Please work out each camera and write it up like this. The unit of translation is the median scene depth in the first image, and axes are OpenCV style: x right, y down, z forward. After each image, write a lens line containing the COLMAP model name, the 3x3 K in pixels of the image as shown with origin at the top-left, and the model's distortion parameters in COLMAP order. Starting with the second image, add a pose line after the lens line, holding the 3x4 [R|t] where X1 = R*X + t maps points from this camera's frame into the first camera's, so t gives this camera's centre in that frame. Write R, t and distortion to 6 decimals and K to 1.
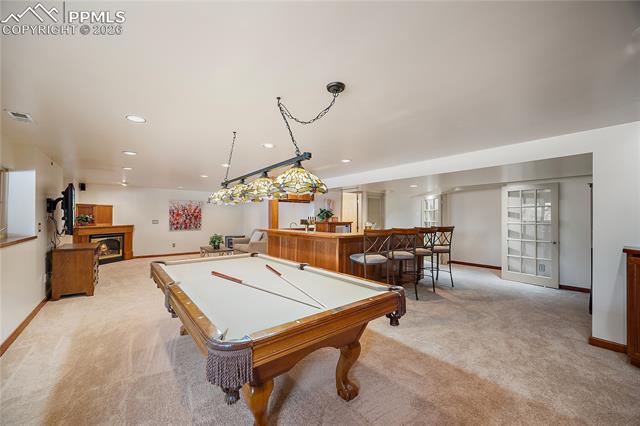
lens RADIAL K [[248.2, 0, 318.1], [0, 248.2, 216.0], [0, 0, 1]] dist [-0.000056, 0.000003]
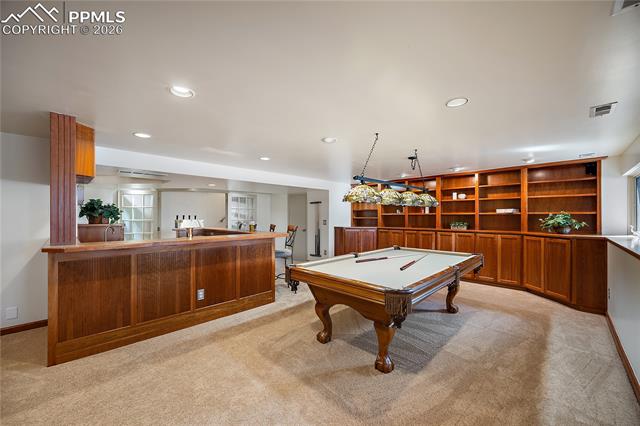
lens RADIAL K [[248.2, 0, 318.1], [0, 248.2, 216.0], [0, 0, 1]] dist [-0.000056, 0.000003]
pose [[-0.113018, 0.000622, 0.993593, -0.885640], [-0.004401, 0.999990, -0.001127, 0.005410], [-0.993583, -0.004500, -0.113014, 0.915394]]
